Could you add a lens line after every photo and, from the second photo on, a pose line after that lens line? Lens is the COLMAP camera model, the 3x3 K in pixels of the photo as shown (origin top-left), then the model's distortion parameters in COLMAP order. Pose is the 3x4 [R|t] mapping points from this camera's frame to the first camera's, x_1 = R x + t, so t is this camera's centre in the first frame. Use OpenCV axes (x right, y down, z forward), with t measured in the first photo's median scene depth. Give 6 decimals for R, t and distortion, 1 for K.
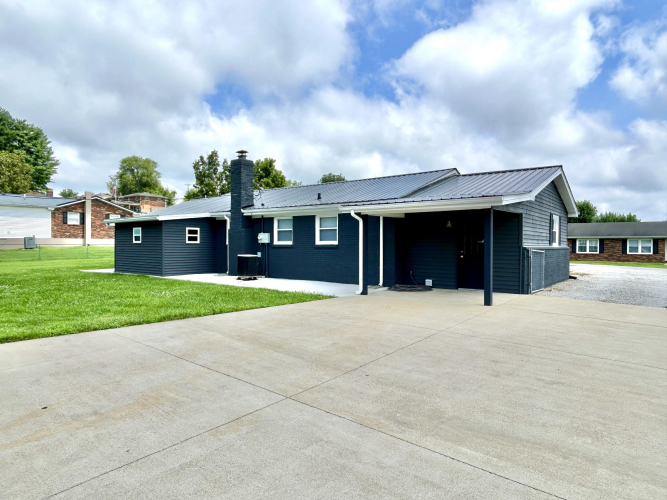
lens RADIAL K [[426.0, 0, 333.0], [0, 426.0, 247.6], [0, 0, 1]] dist [0.005006, 0.004261]
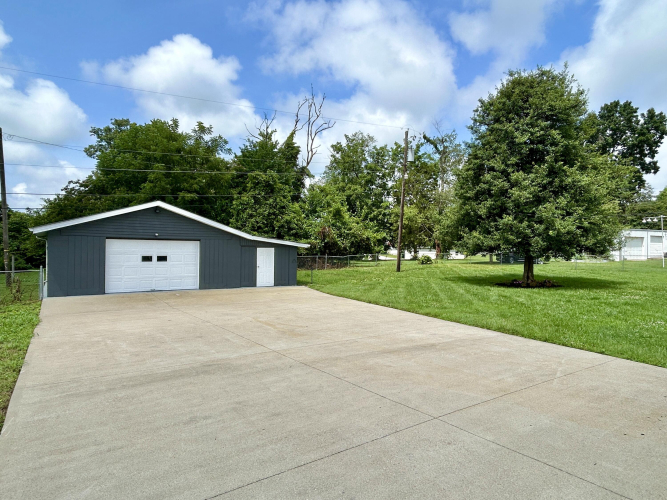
lens RADIAL K [[389.9, 0, 334.0], [0, 389.9, 250.3], [0, 0, 1]] dist [-0.006758, -0.001655]
pose [[-0.267974, -0.005856, -0.963408, 1.282083], [-0.021557, 0.999768, -0.000081, -0.061242], [0.963185, 0.020747, -0.268038, 1.552890]]
